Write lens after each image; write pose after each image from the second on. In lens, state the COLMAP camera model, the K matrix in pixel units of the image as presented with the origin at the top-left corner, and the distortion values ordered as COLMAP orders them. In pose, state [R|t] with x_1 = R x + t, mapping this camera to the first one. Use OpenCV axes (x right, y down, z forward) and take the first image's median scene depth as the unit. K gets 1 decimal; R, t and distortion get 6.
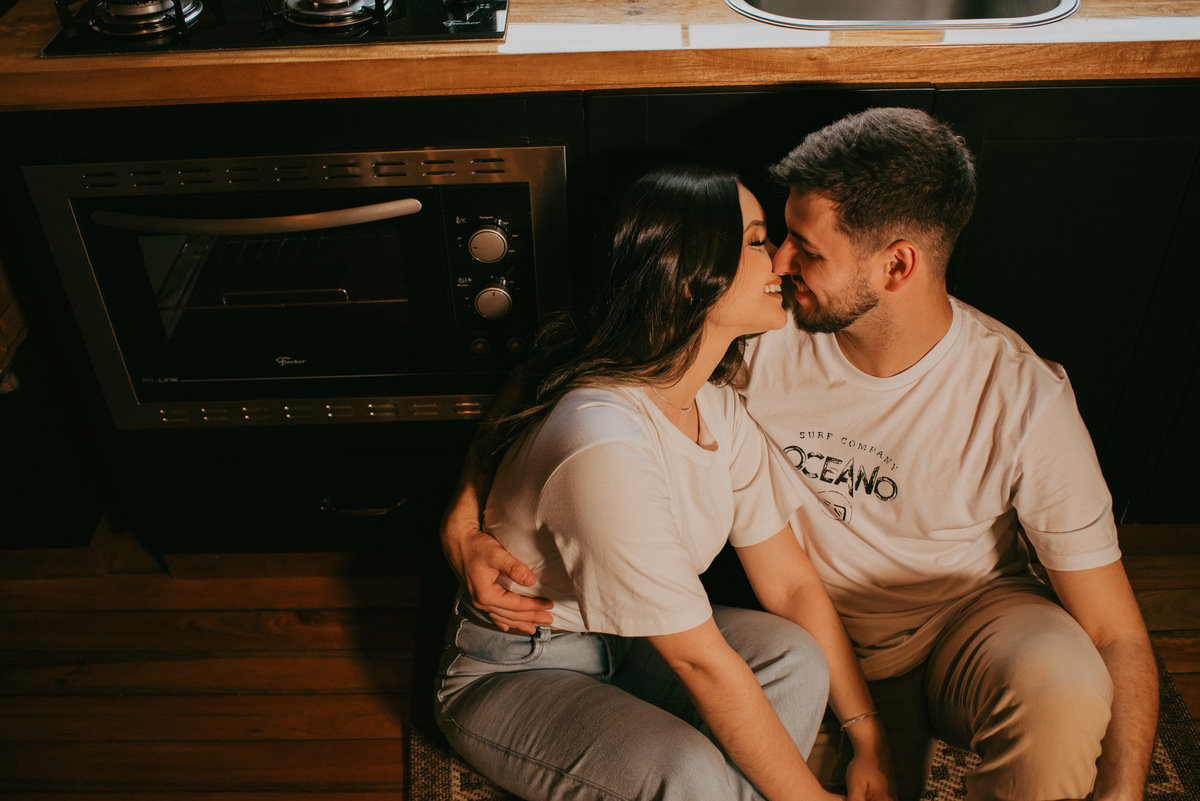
lens RADIAL K [[1207.3, 0, 600.0], [0, 1207.3, 400.5], [0, 0, 1]] dist [-0.133303, 0.186121]
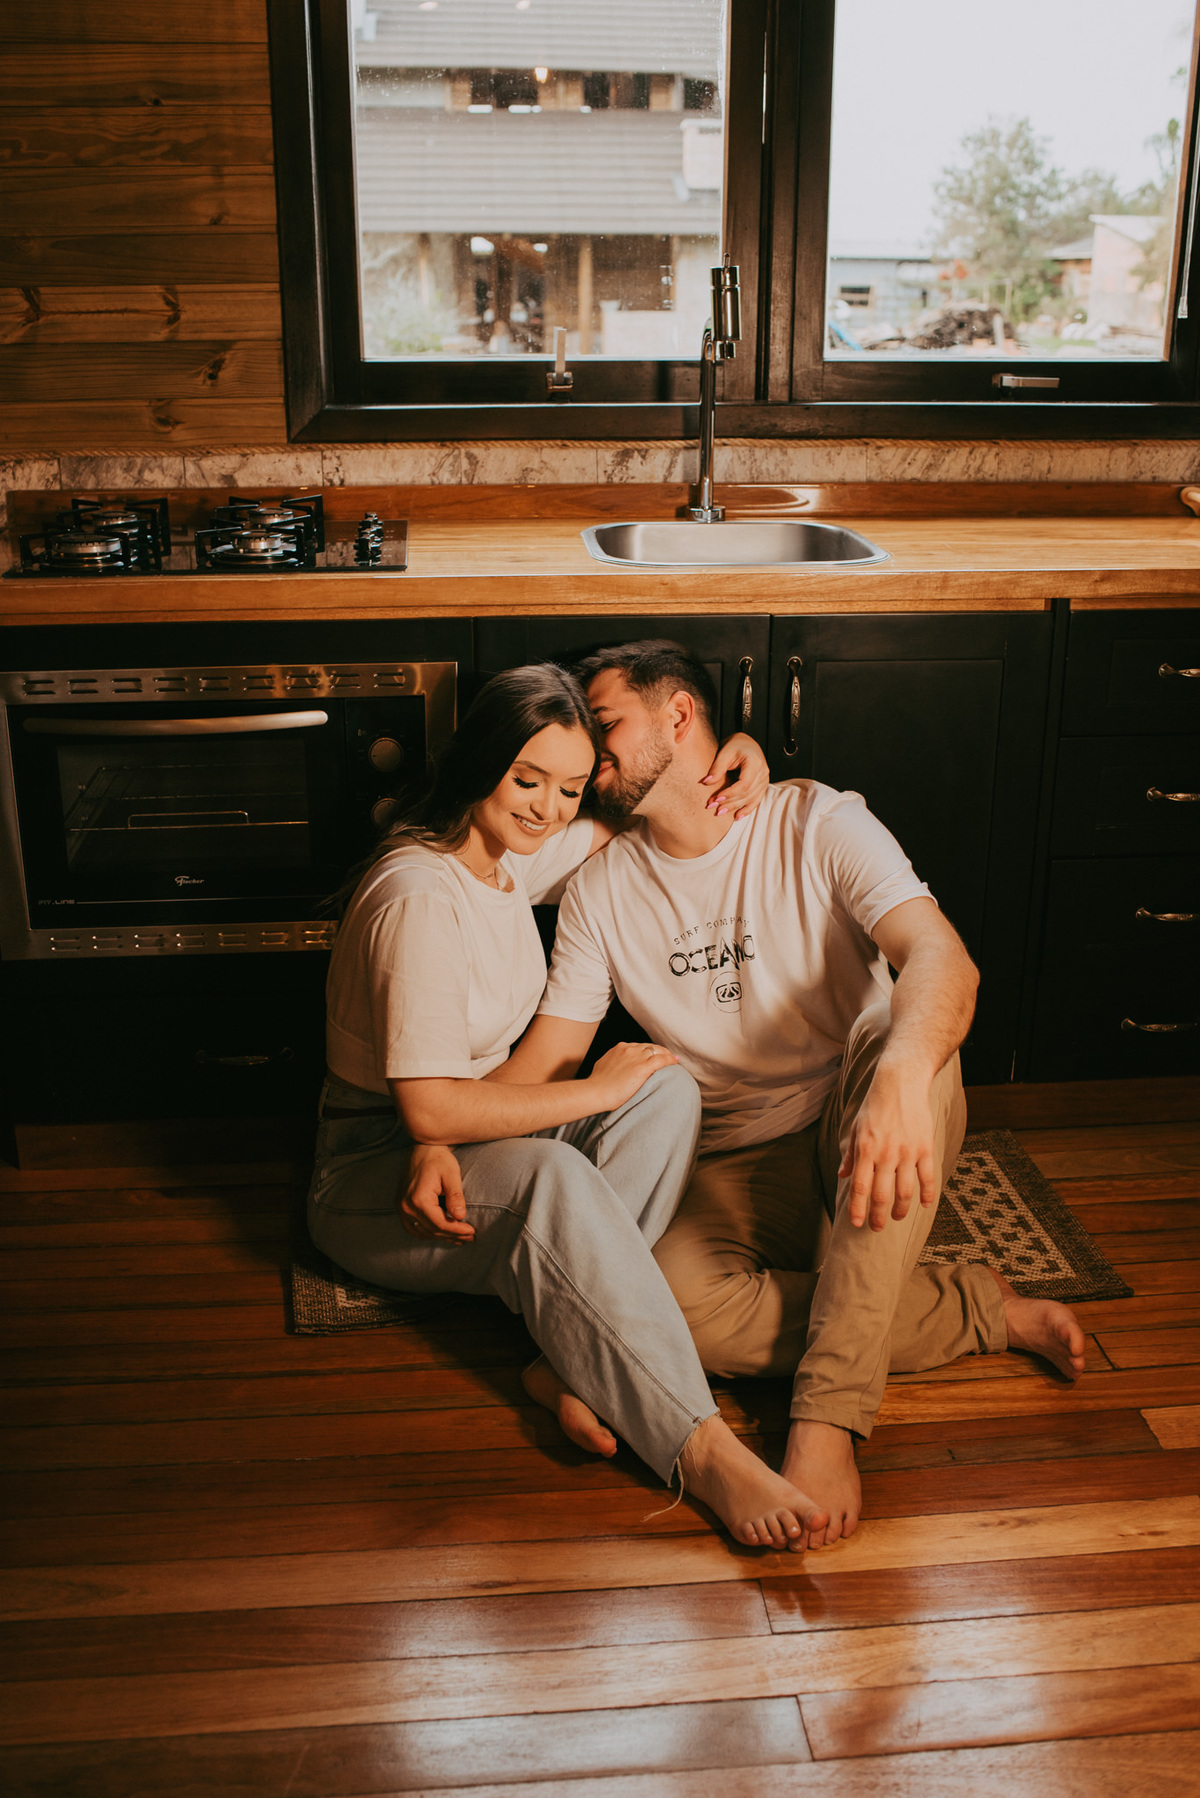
lens RADIAL K [[1808.9, 0, 626.1], [0, 1808.9, 859.2], [0, 0, 1]] dist [-0.133303, 0.186121]
pose [[0.994954, -0.001079, 0.100325, -0.036726], [0.036388, 0.935742, -0.350804, 0.512710], [-0.093500, 0.352684, 0.931059, -0.499232]]
